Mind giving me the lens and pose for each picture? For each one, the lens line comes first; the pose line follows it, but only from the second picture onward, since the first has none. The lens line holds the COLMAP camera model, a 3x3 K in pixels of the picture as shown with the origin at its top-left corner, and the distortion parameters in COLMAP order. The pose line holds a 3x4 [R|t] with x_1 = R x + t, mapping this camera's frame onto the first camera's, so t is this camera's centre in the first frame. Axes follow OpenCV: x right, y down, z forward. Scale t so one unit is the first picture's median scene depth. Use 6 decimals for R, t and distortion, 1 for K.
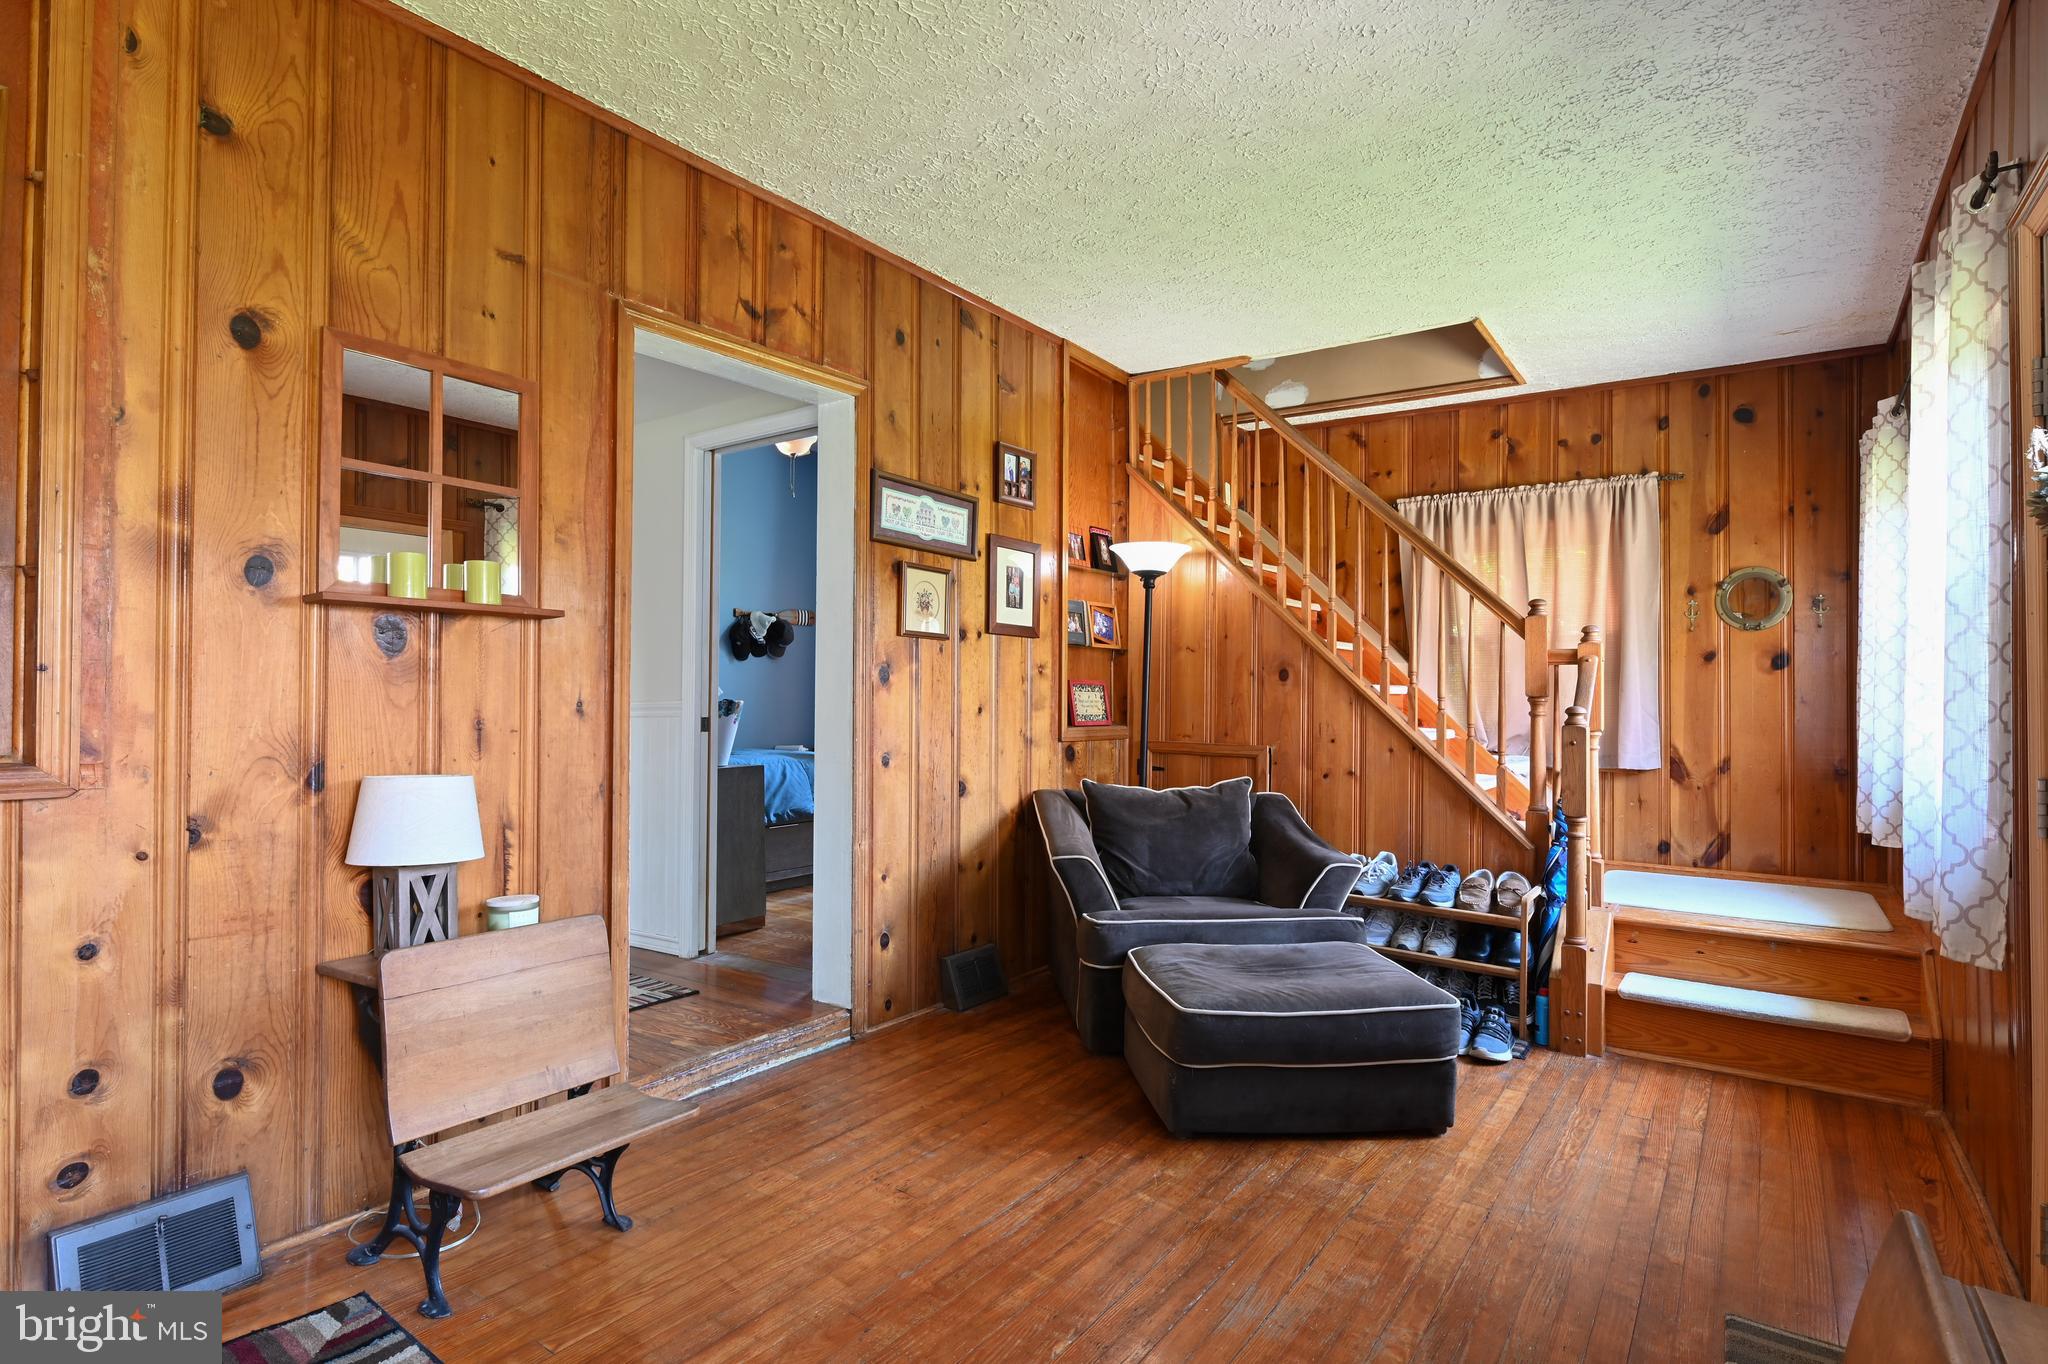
lens RADIAL K [[1041.6, 0, 1024.0], [0, 1041.6, 656.3], [0, 0, 1]] dist [-0.015214, -0.000239]
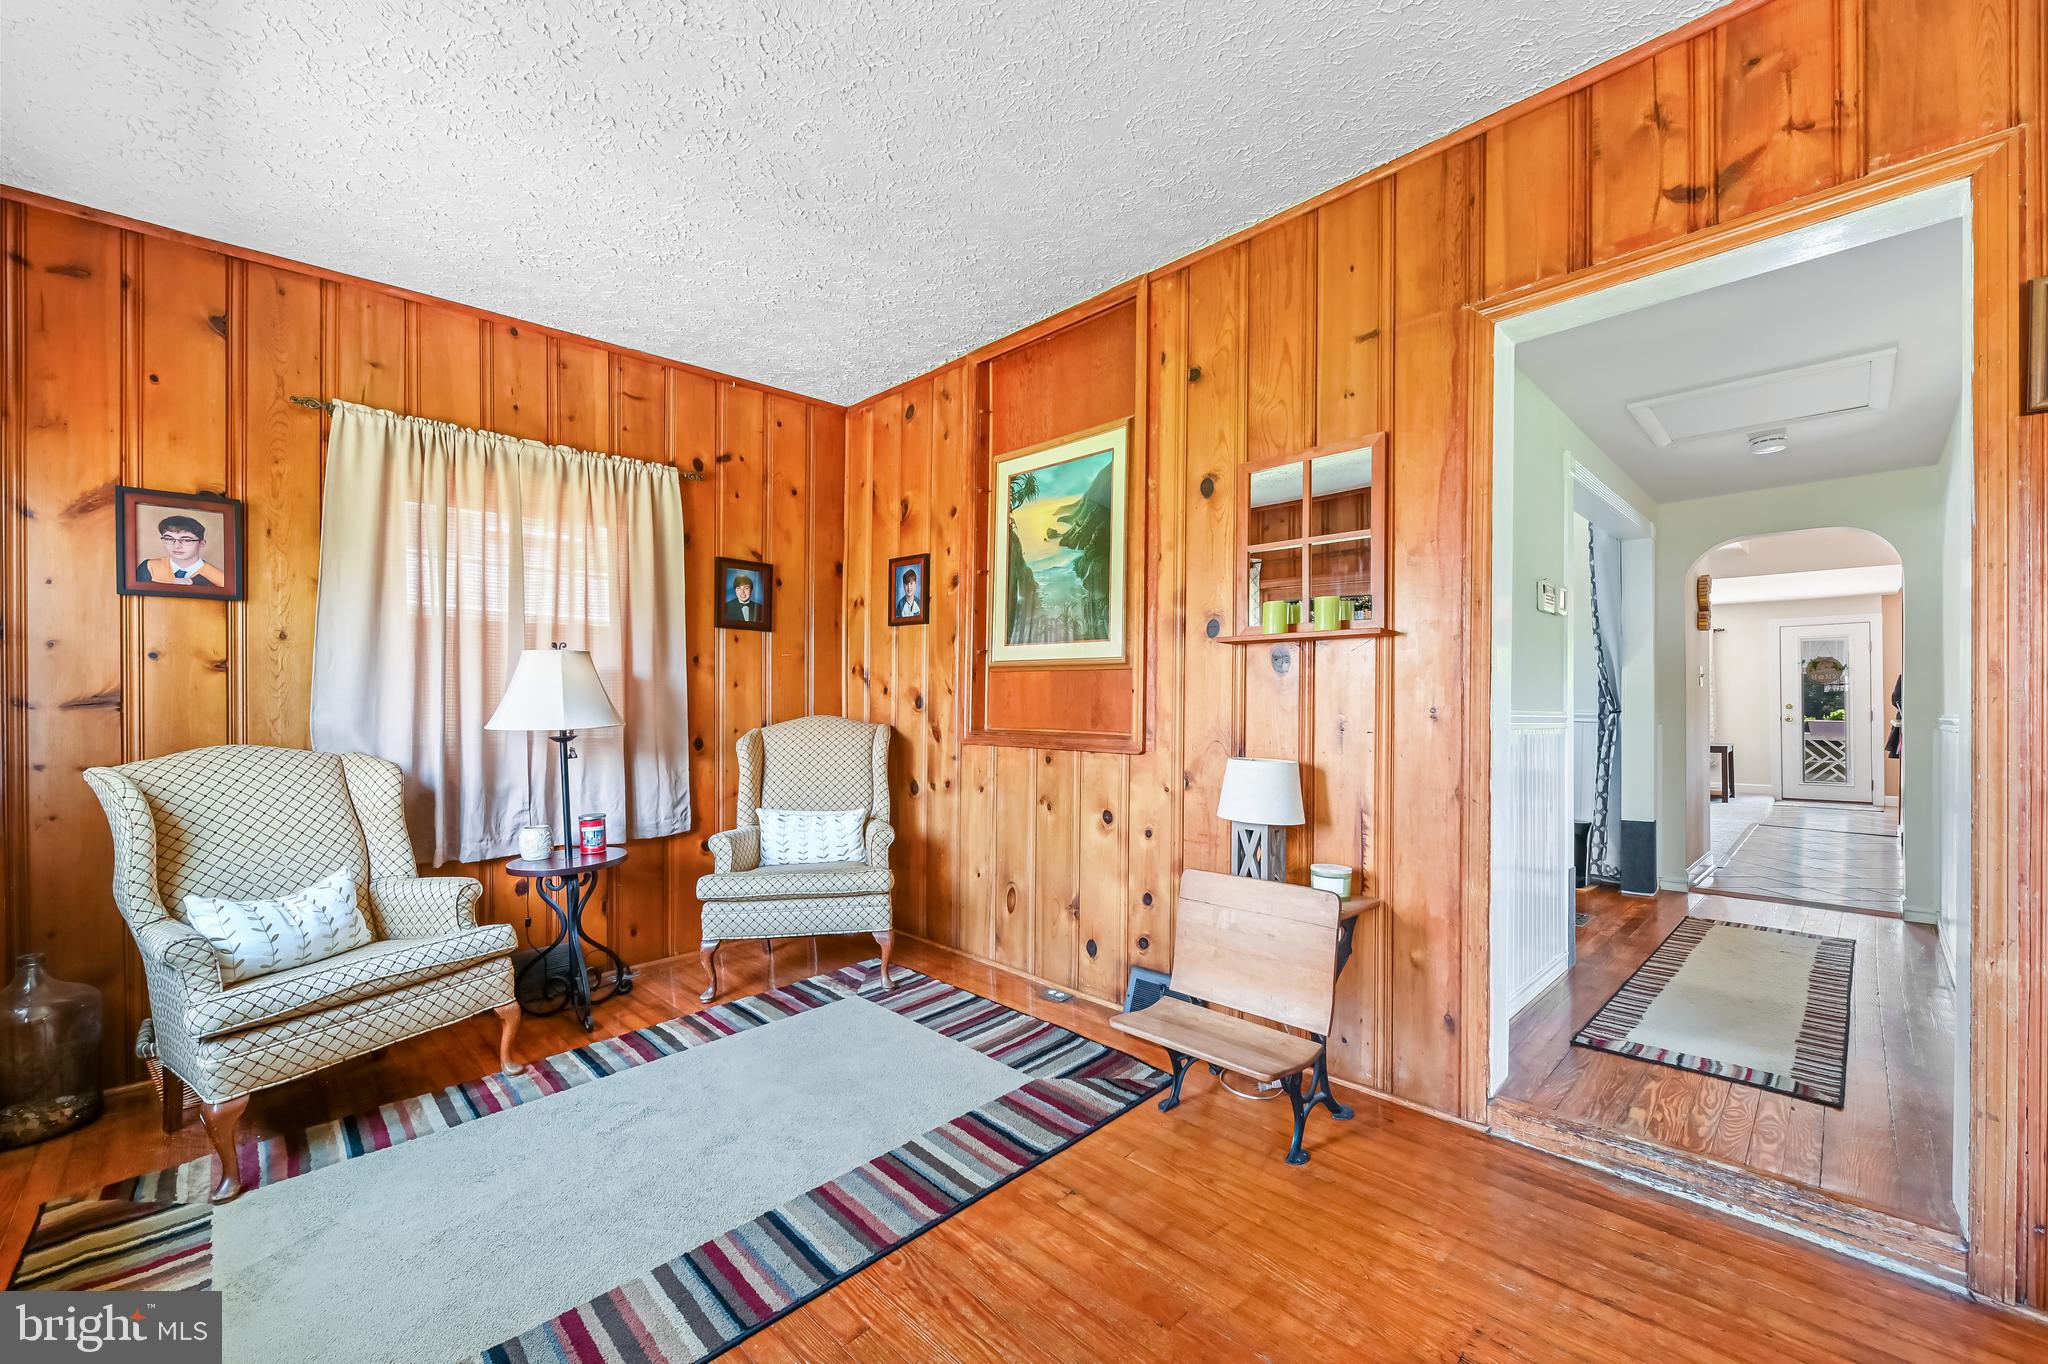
lens RADIAL K [[818.6, 0, 1023.7], [0, 818.6, 686.4], [0, 0, 1]] dist [-0.009864, -0.000228]
pose [[-0.180822, -0.023921, -0.983225, 0.528334], [0.039607, 0.998716, -0.031582, 0.034482], [0.982718, -0.044654, -0.179642, 0.815201]]
